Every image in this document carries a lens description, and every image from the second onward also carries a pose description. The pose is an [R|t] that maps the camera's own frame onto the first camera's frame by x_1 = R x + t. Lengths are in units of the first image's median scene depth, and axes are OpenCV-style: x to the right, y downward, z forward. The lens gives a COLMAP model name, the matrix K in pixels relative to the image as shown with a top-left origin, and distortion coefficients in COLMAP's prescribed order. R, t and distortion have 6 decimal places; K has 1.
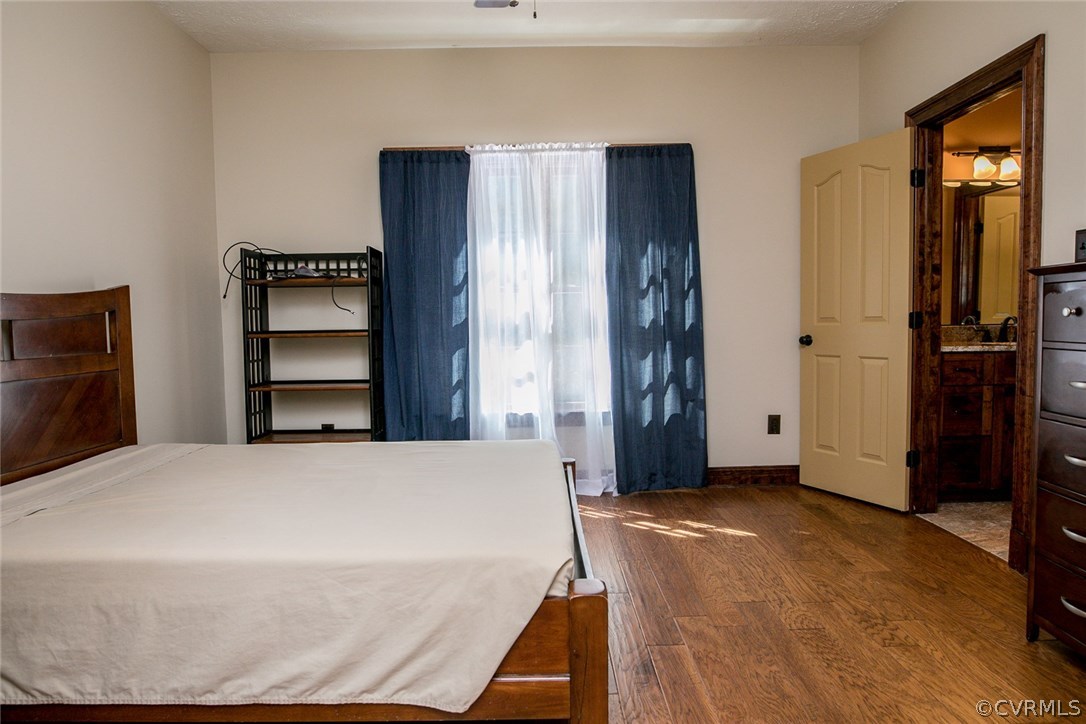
lens RADIAL K [[625.4, 0, 545.6], [0, 625.4, 362.3], [0, 0, 1]] dist [-0.013819, -0.001561]
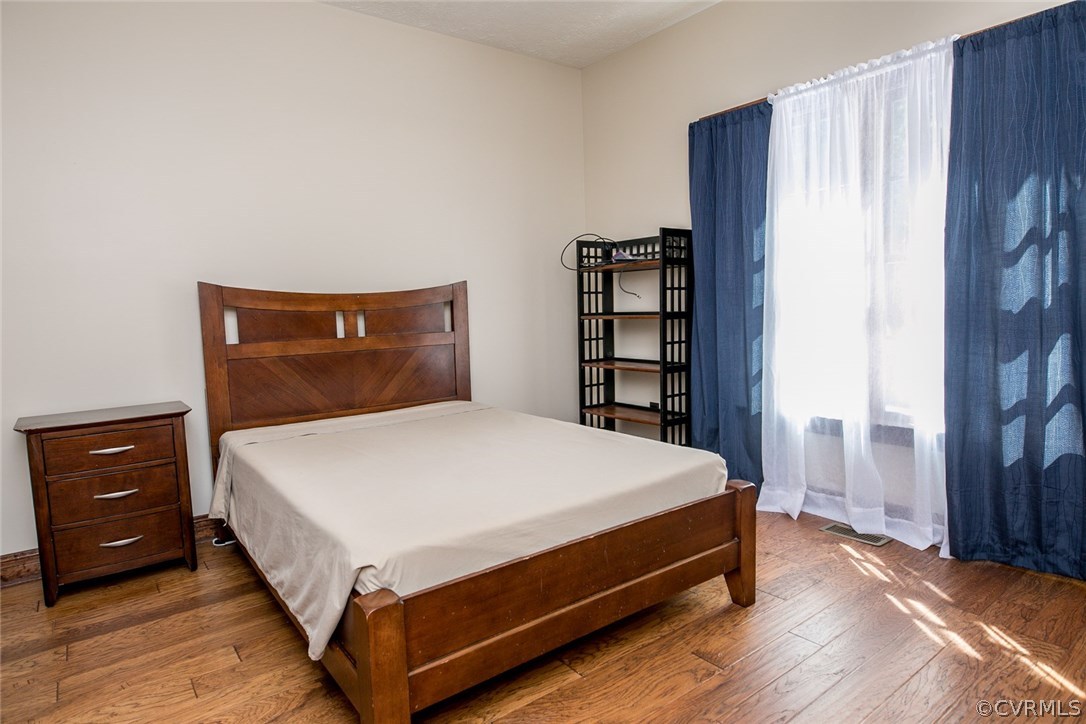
lens RADIAL K [[625.4, 0, 547.7], [0, 625.4, 362.4], [0, 0, 1]] dist [-0.013819, -0.001561]
pose [[0.602406, 0.069530, -0.795156, 0.385464], [-0.030464, 0.997476, 0.064142, -0.030925], [0.797608, -0.014415, 0.603003, 0.248900]]
